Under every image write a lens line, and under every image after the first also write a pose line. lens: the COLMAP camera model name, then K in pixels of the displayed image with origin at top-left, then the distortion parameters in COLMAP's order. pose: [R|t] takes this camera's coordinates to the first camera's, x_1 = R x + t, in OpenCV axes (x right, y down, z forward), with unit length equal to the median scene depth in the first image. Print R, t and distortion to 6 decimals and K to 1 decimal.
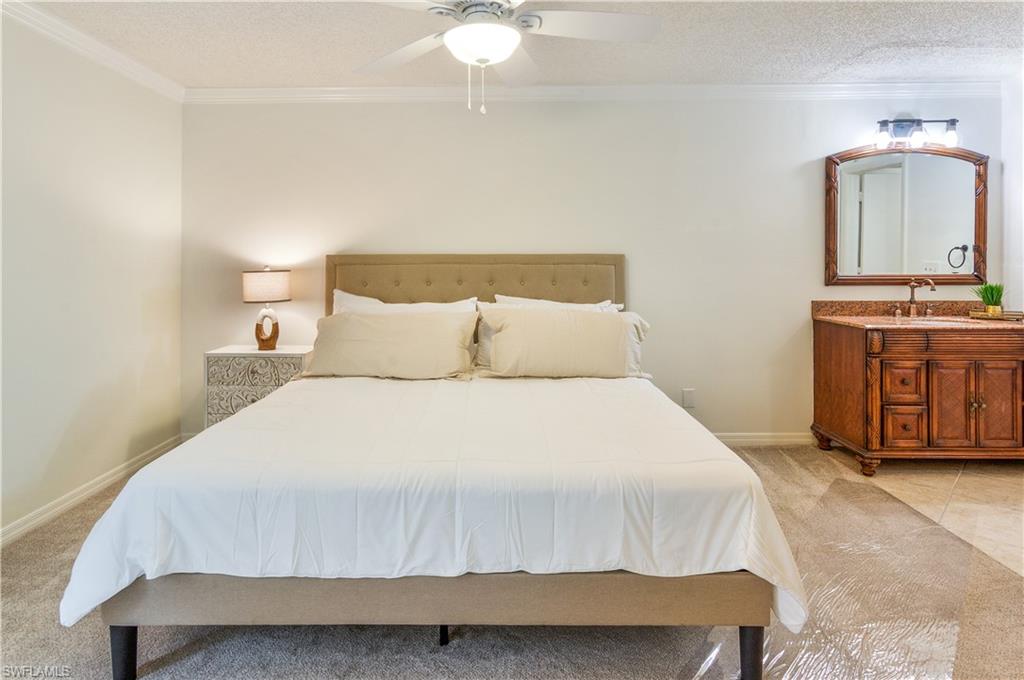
lens RADIAL K [[537.5, 0, 514.3], [0, 537.5, 247.5], [0, 0, 1]] dist [-0.000425, -0.000027]
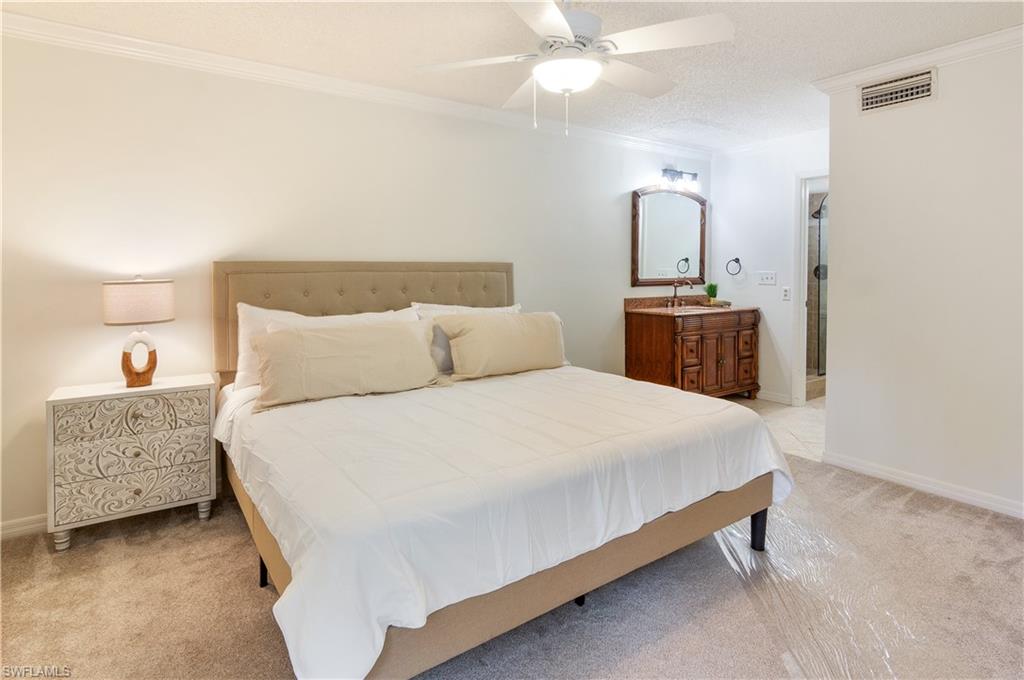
lens RADIAL K [[530.7, 0, 511.5], [0, 530.7, 260.1], [0, 0, 1]] dist [-0.001478, -0.000123]
pose [[0.819845, 0.008350, 0.572525, -0.461510], [-0.012206, 0.999921, 0.002896, 0.003917], [-0.572455, -0.009362, 0.819882, 0.088447]]
